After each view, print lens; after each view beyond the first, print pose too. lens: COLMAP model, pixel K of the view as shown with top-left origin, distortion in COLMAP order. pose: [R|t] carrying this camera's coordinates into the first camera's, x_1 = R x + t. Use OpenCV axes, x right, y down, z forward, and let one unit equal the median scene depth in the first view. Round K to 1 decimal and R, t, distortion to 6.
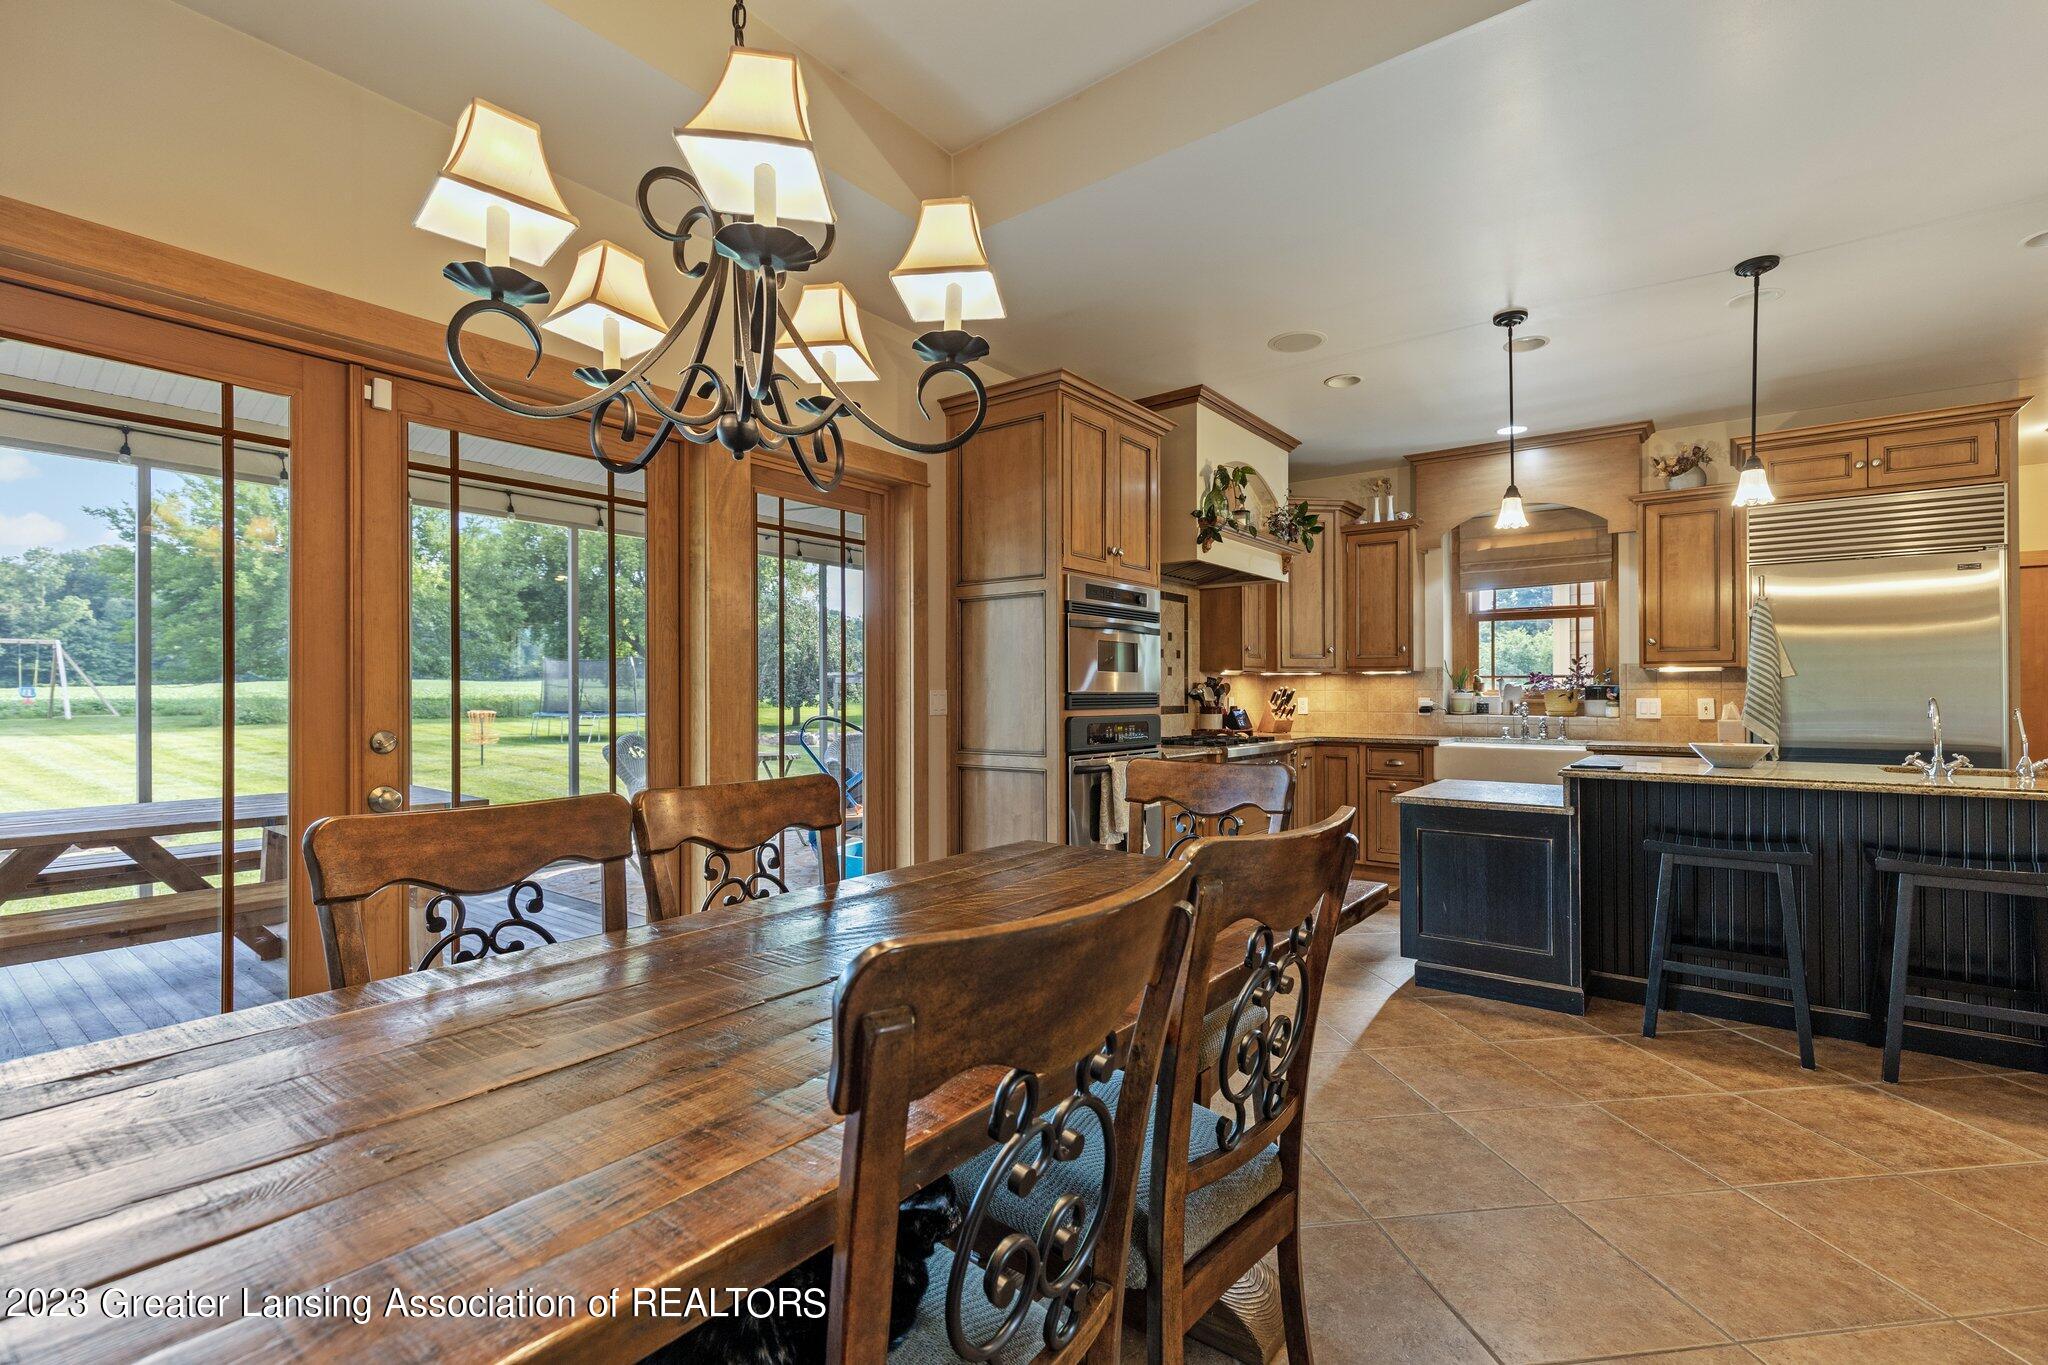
lens RADIAL K [[916.7, 0, 1031.4], [0, 916.7, 678.8], [0, 0, 1]] dist [0.001545, -0.000328]
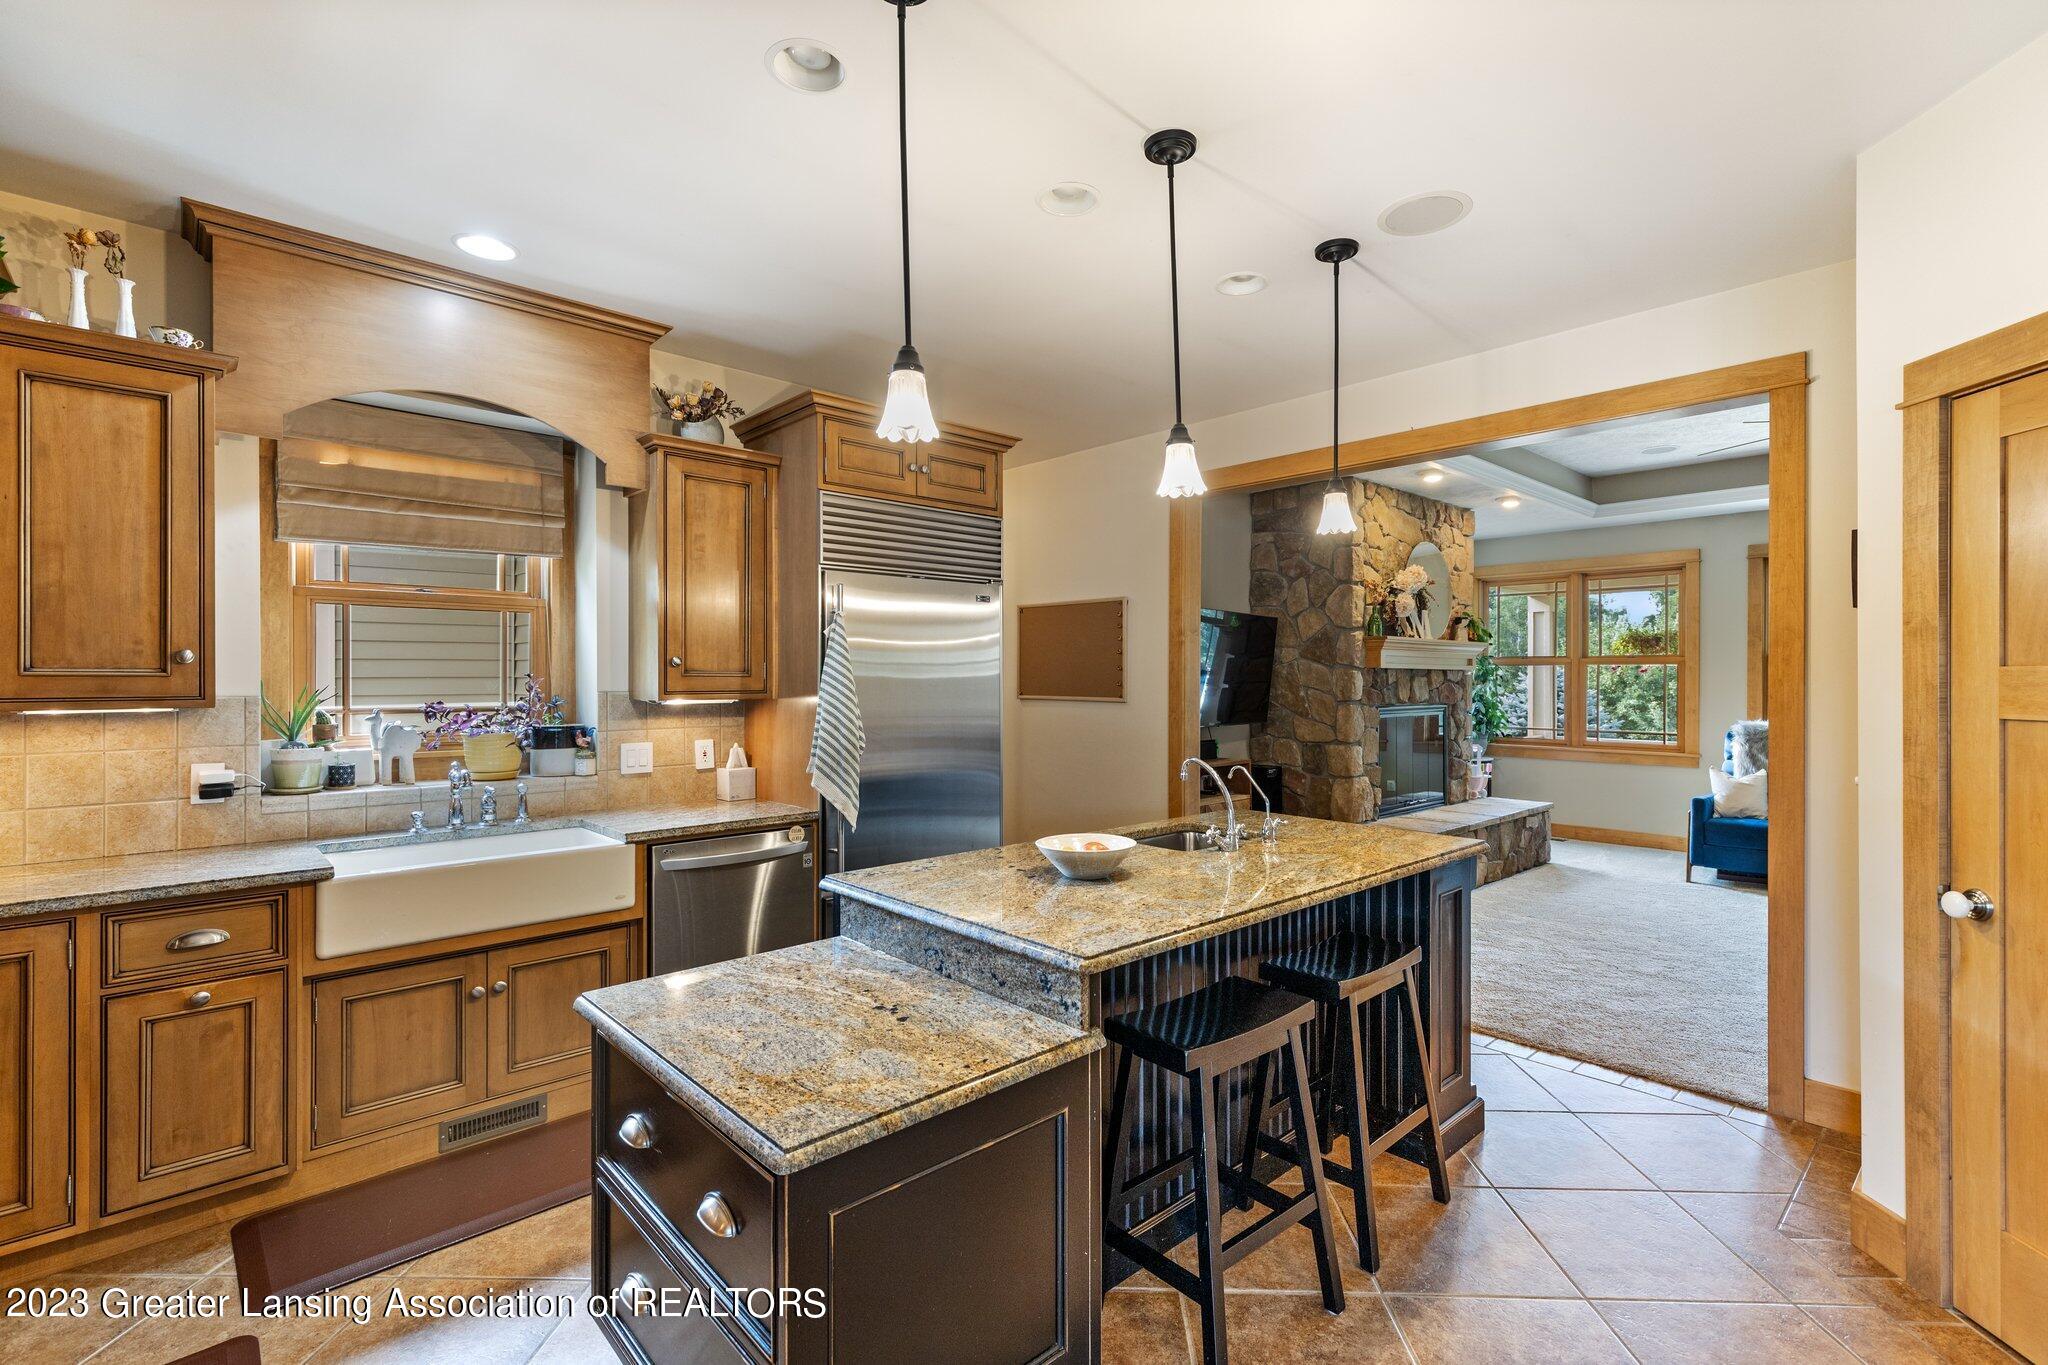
lens RADIAL K [[916.7, 0, 1031.4], [0, 916.7, 678.8], [0, 0, 1]] dist [0.001545, -0.000328]
pose [[0.162665, -0.004431, 0.986671, 0.058007], [-0.017014, 0.999829, 0.007295, -0.034724], [-0.986535, -0.017974, 0.162561, 0.594458]]
